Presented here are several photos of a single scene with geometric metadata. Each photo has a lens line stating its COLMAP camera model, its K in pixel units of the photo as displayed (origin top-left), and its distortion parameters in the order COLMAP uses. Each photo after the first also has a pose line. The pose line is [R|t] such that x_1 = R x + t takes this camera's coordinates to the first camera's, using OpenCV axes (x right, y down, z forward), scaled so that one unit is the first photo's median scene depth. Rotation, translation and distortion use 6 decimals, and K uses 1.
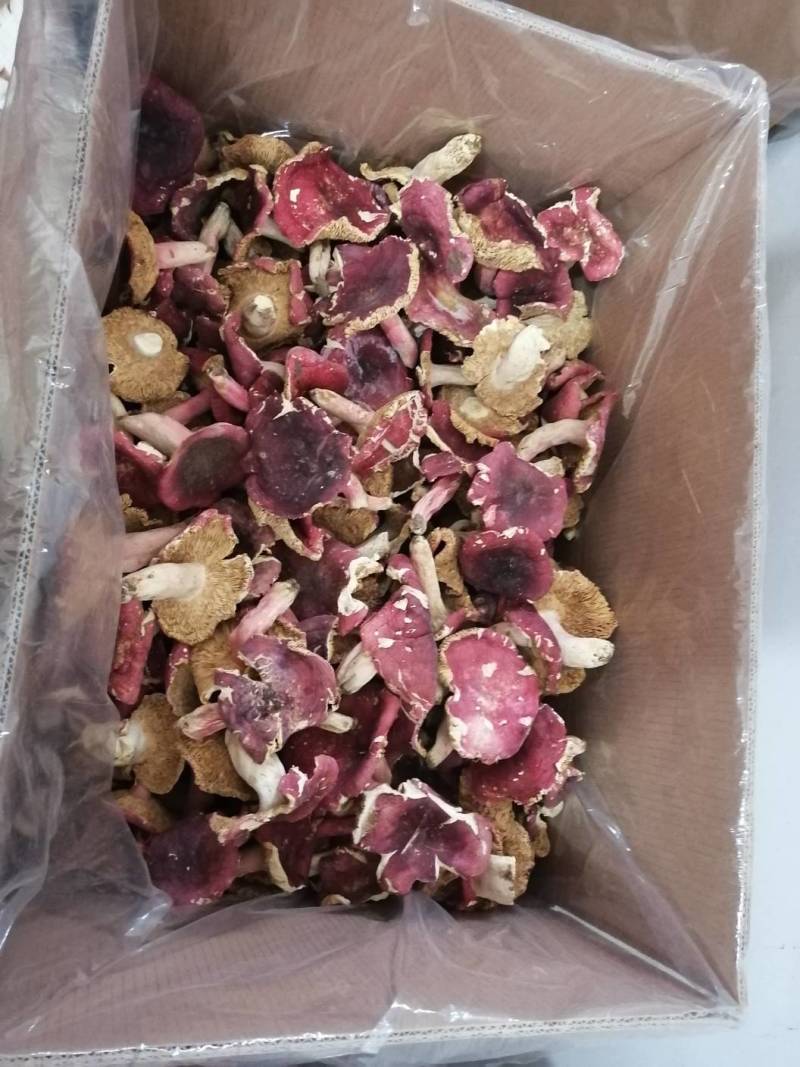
lens RADIAL K [[768.3, 0, 396.8], [0, 768.3, 531.6], [0, 0, 1]] dist [-0.032394, 0.038845]
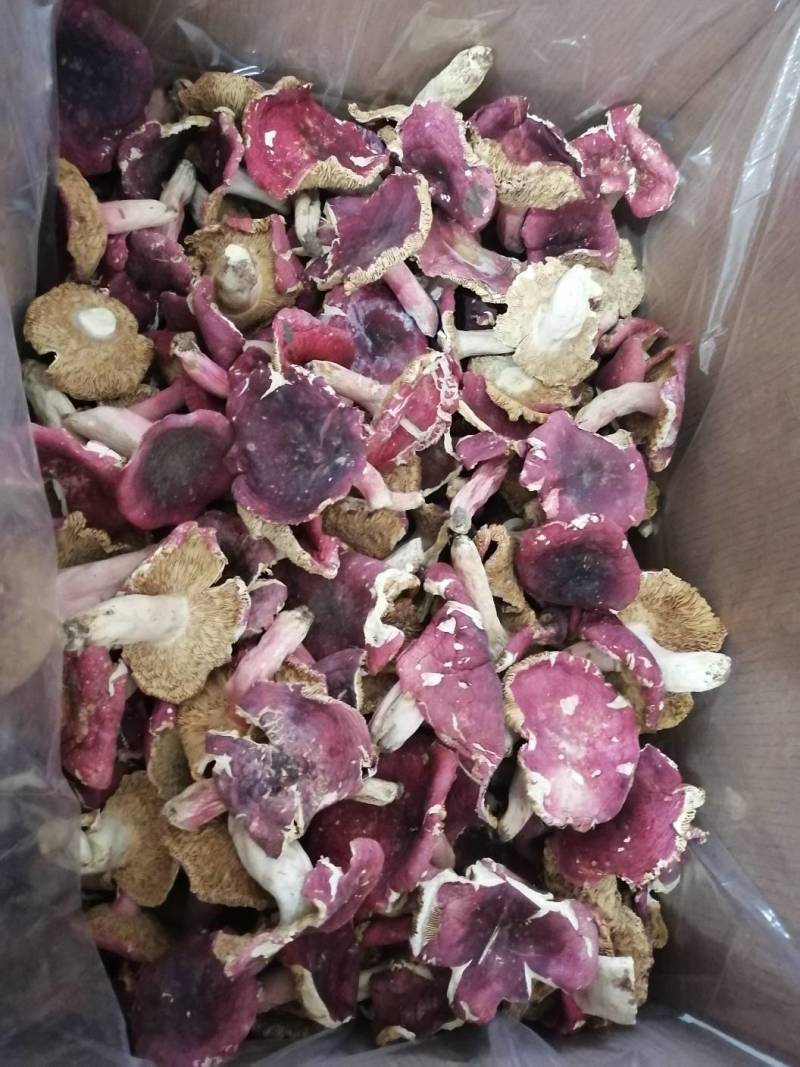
lens RADIAL K [[791.1, 0, 400.0], [0, 791.1, 533.5], [0, 0, 1]] dist [-0.043777, 0.068570]
pose [[0.995612, -0.089403, -0.027650, -0.010902], [0.087411, 0.993958, -0.066390, 0.049237], [0.033418, 0.063682, 0.997411, 0.207633]]
